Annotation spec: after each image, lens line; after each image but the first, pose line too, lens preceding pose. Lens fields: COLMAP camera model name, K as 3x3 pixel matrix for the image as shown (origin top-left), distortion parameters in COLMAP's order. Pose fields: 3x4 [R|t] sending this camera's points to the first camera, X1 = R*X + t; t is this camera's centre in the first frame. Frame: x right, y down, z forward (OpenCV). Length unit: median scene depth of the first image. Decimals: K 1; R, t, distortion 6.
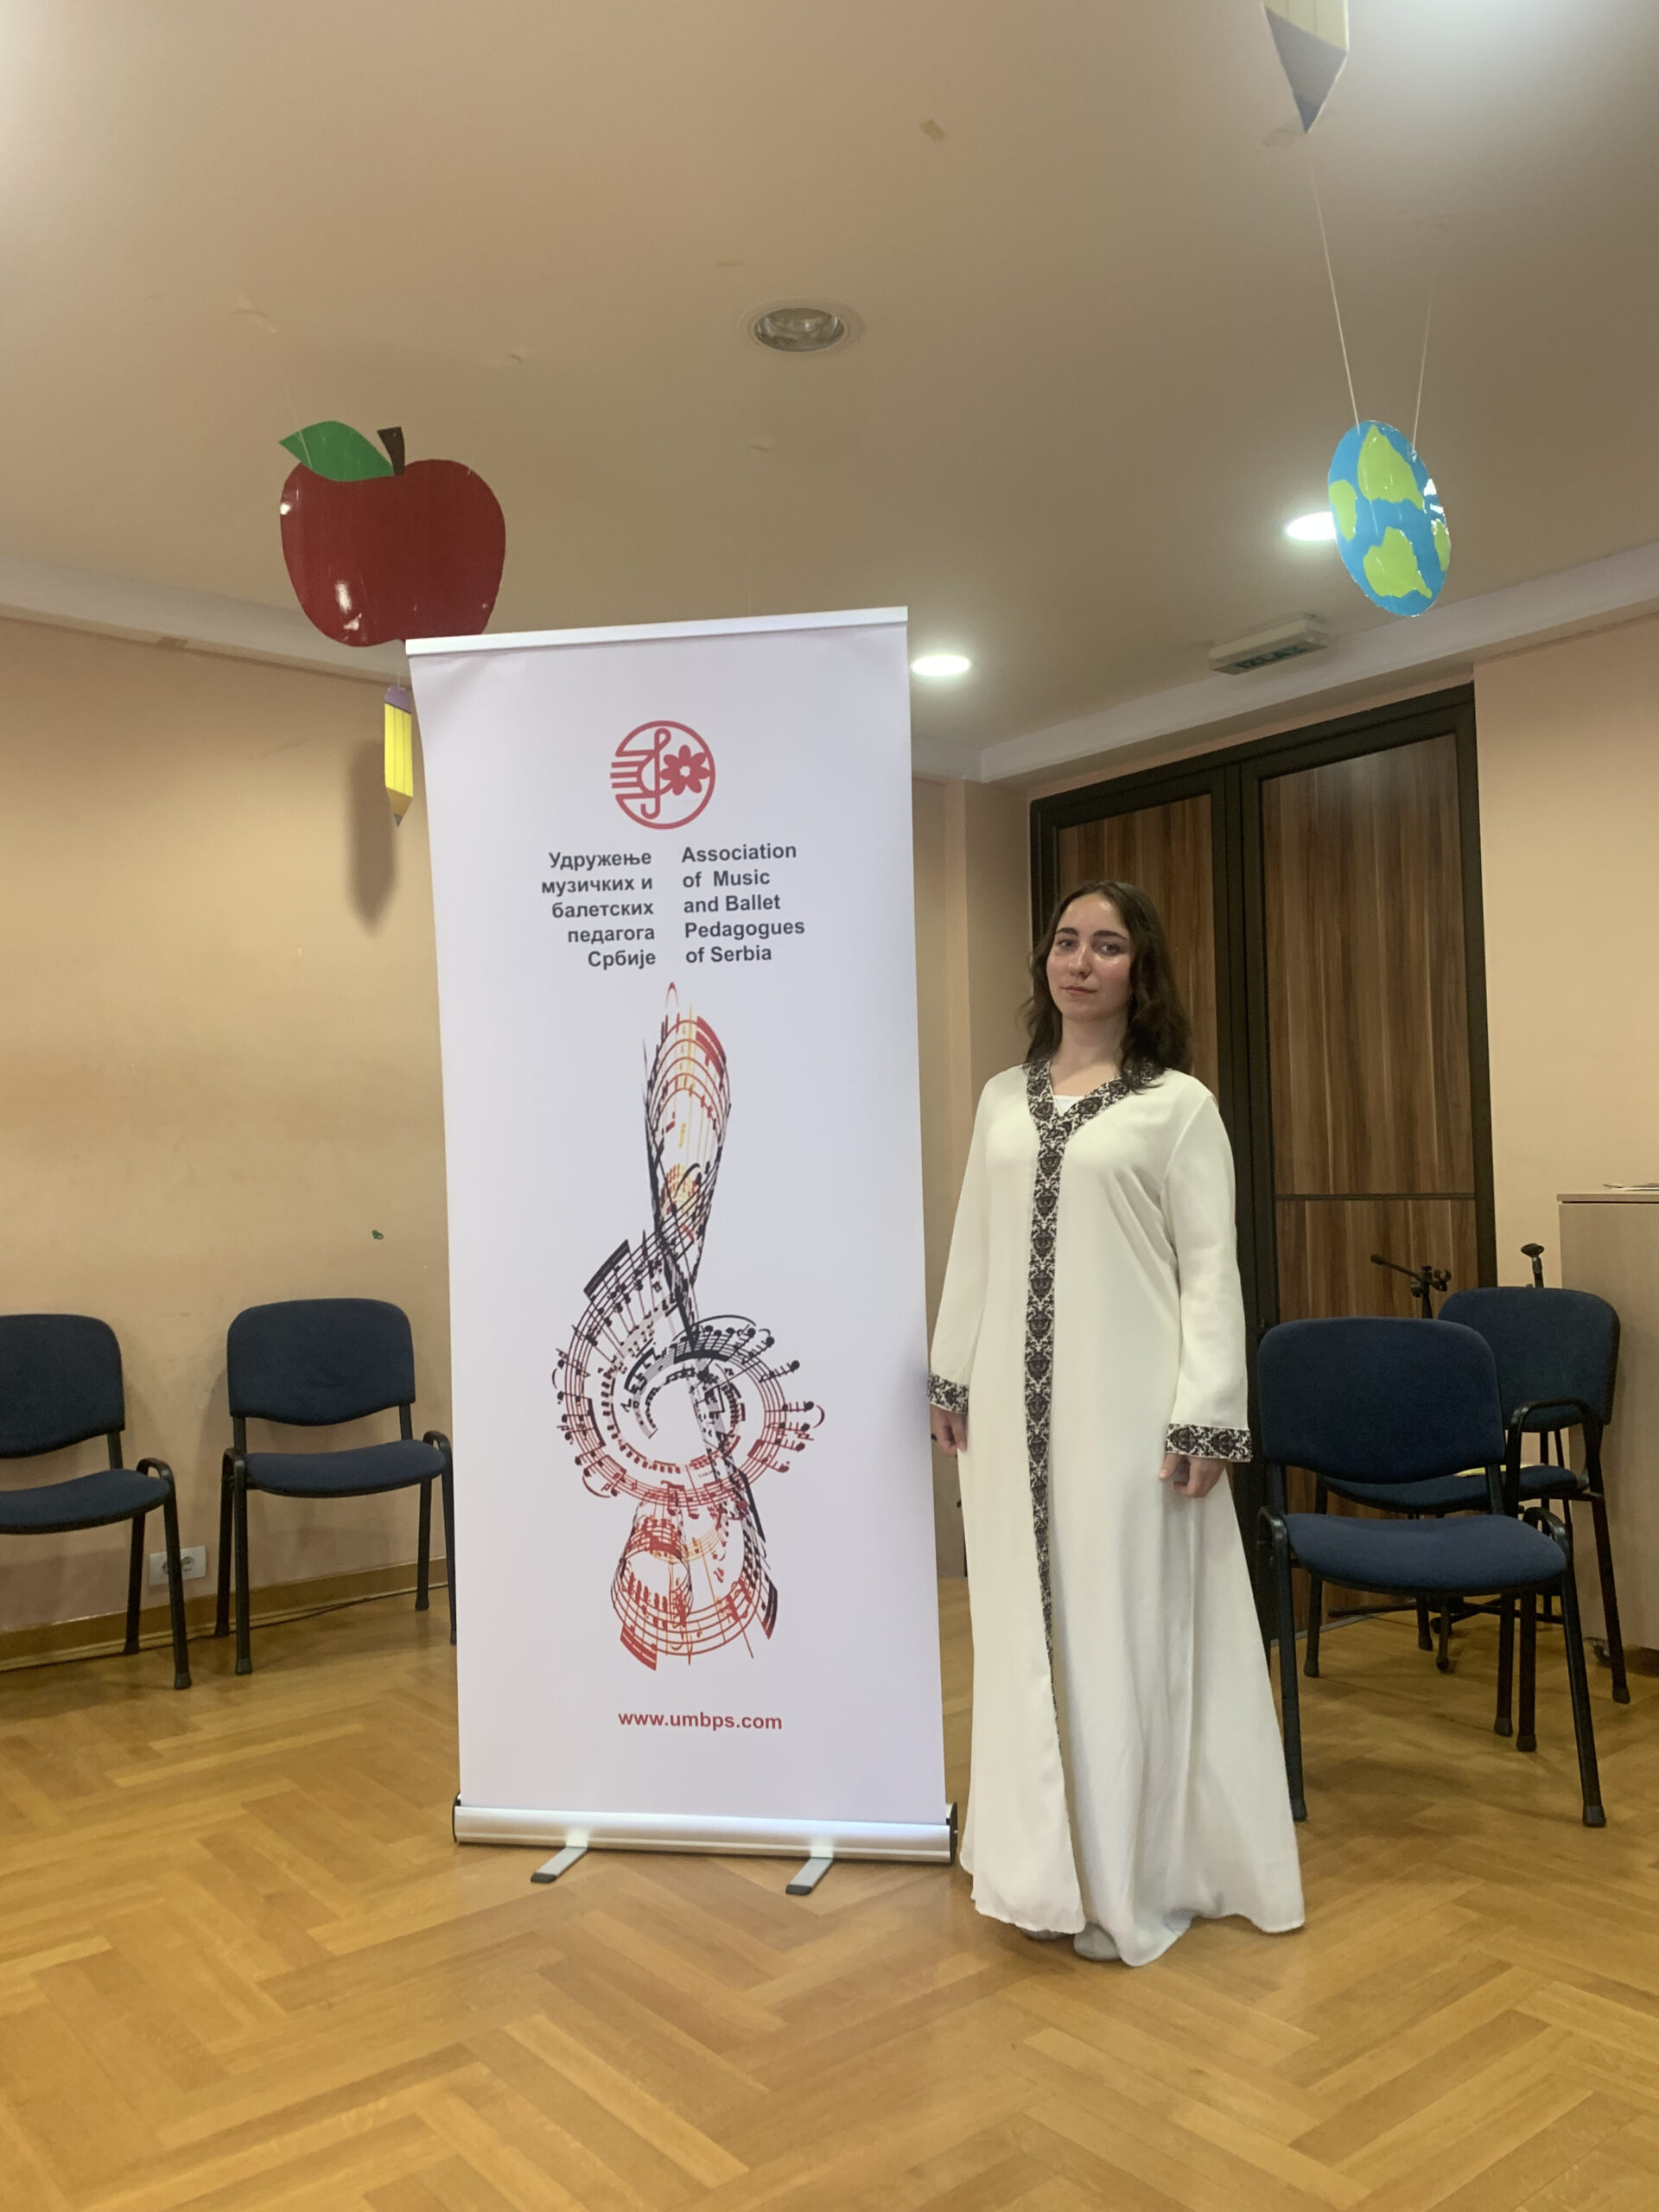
lens RADIAL K [[1684.6, 0, 884.7], [0, 1684.6, 1085.2], [0, 0, 1]] dist [0.113192, -0.193761]
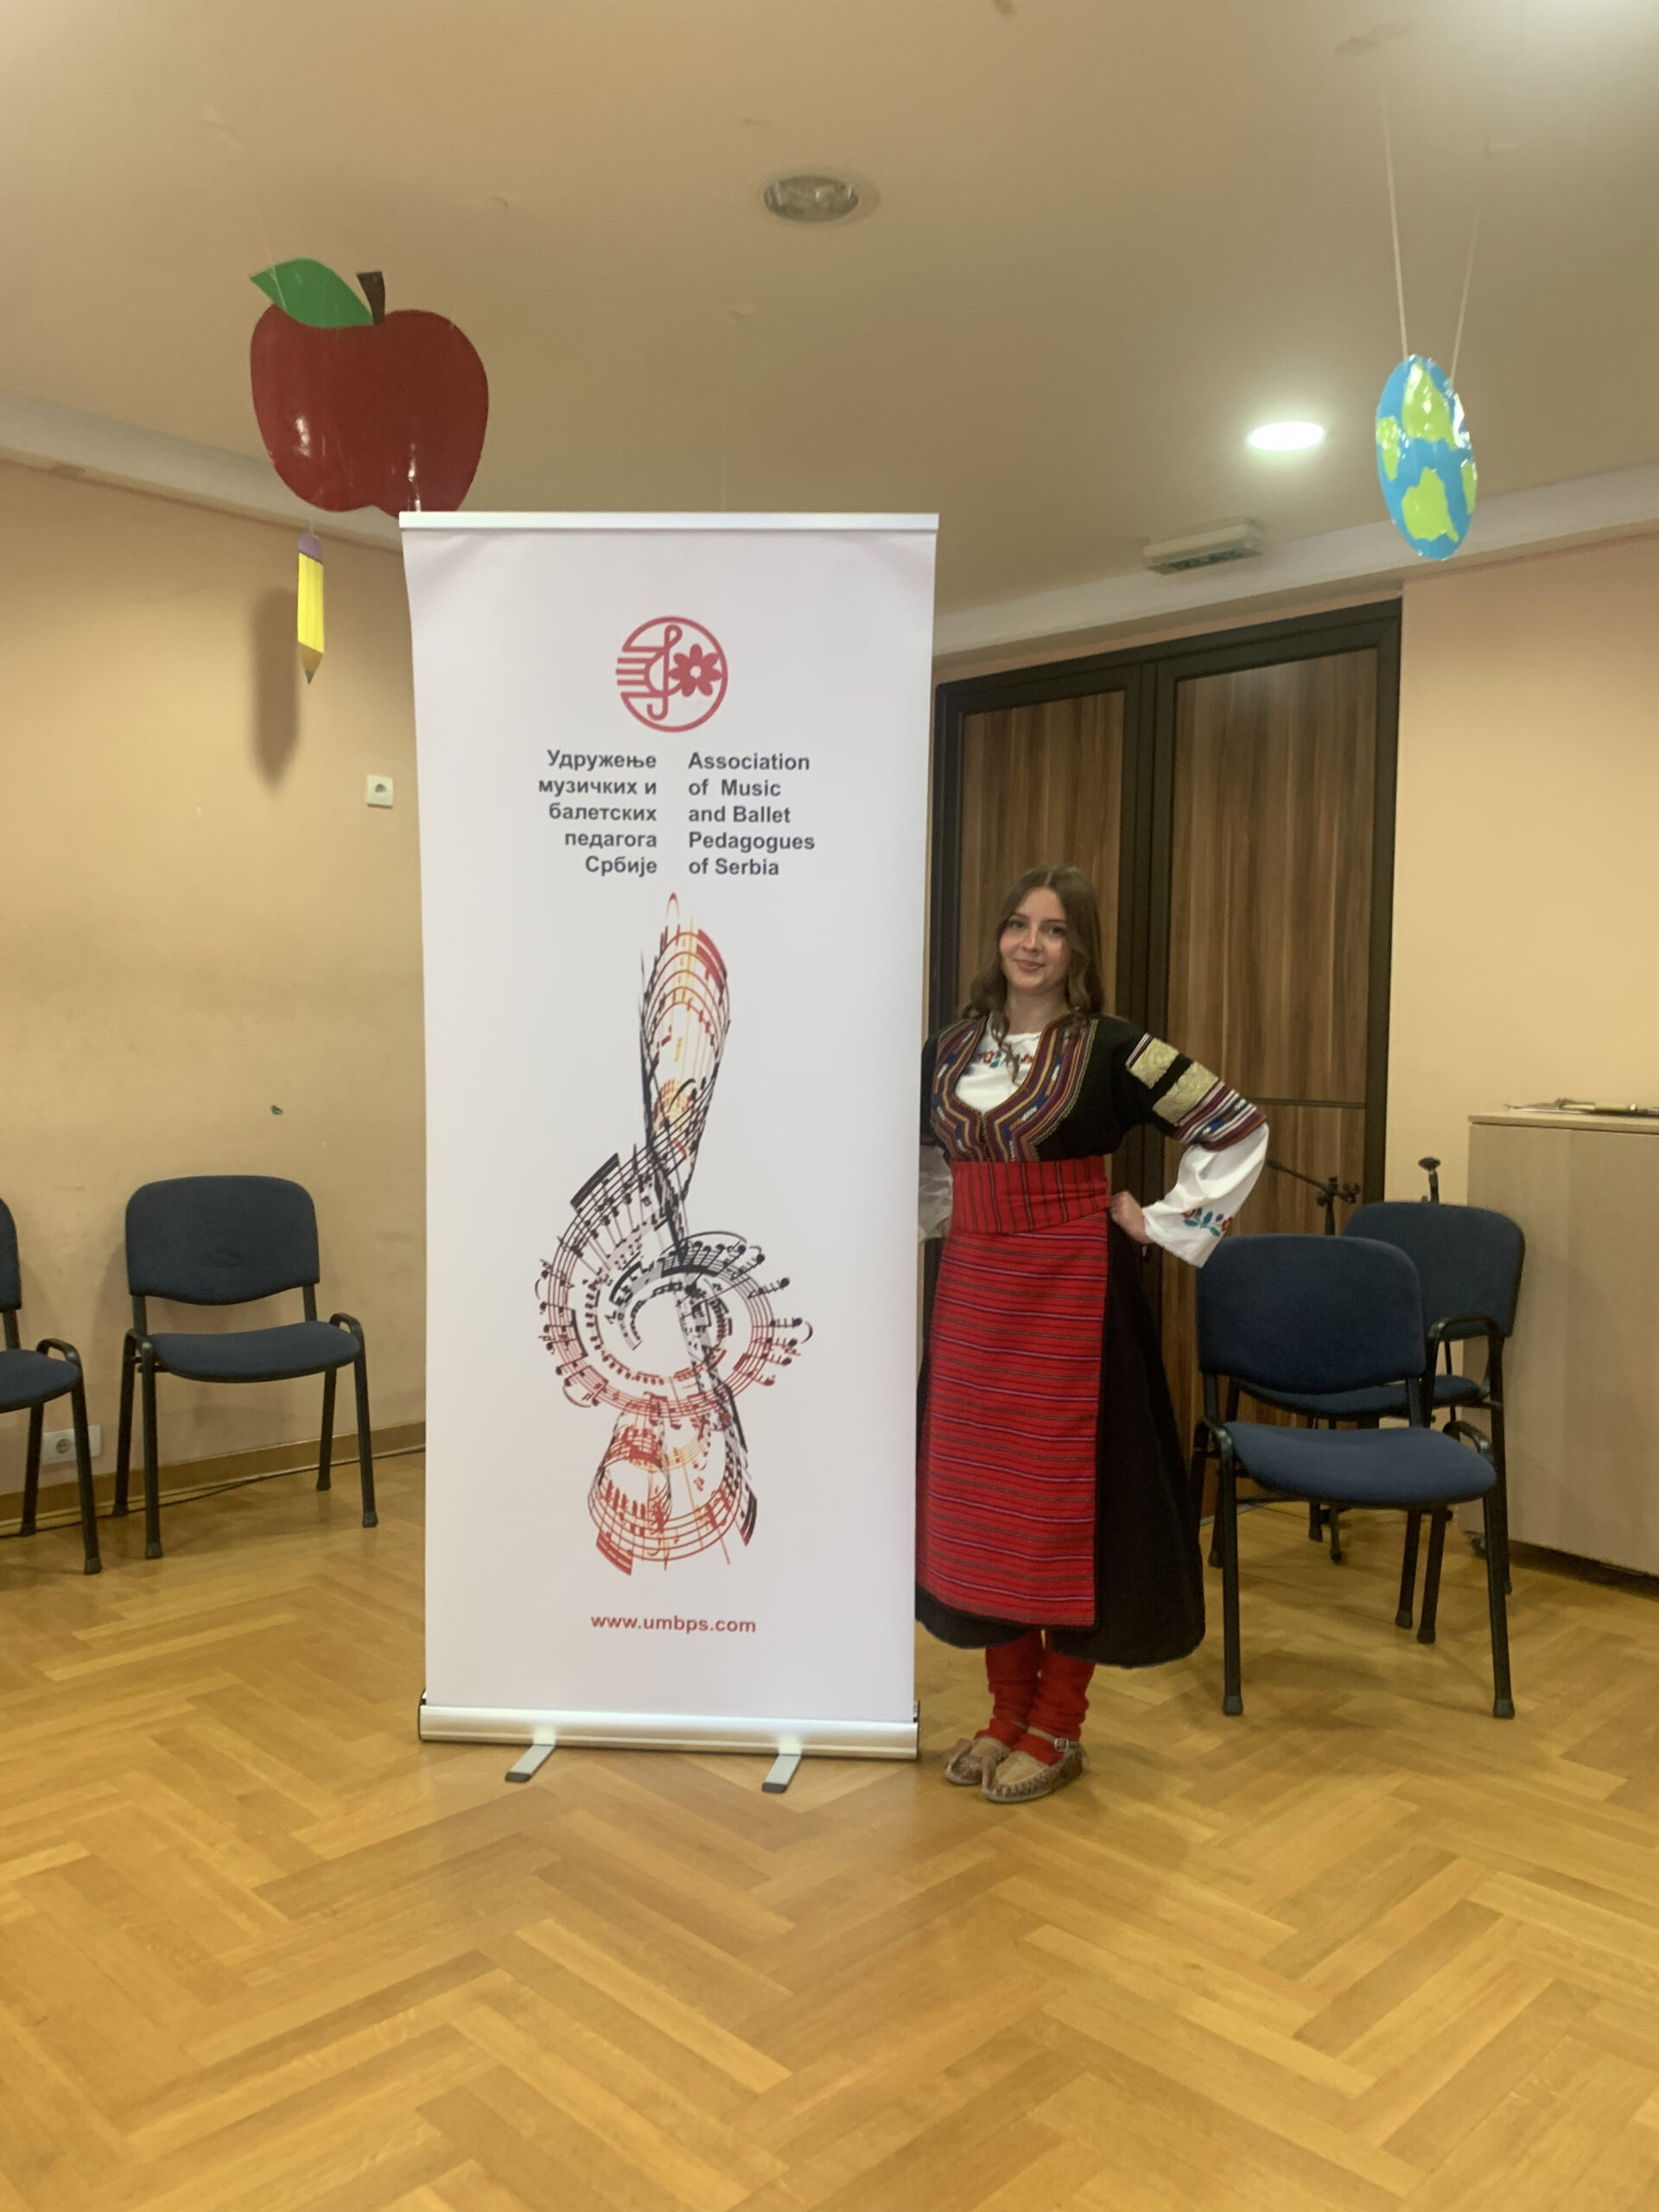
lens RADIAL K [[1679.9, 0, 859.8], [0, 1679.9, 1088.3], [0, 0, 1]] dist [0.145903, -0.298571]
pose [[0.993979, 0.033811, 0.104220, -0.115893], [-0.042872, 0.995375, 0.085967, -0.036487], [-0.100831, -0.089917, 0.990832, 0.015355]]
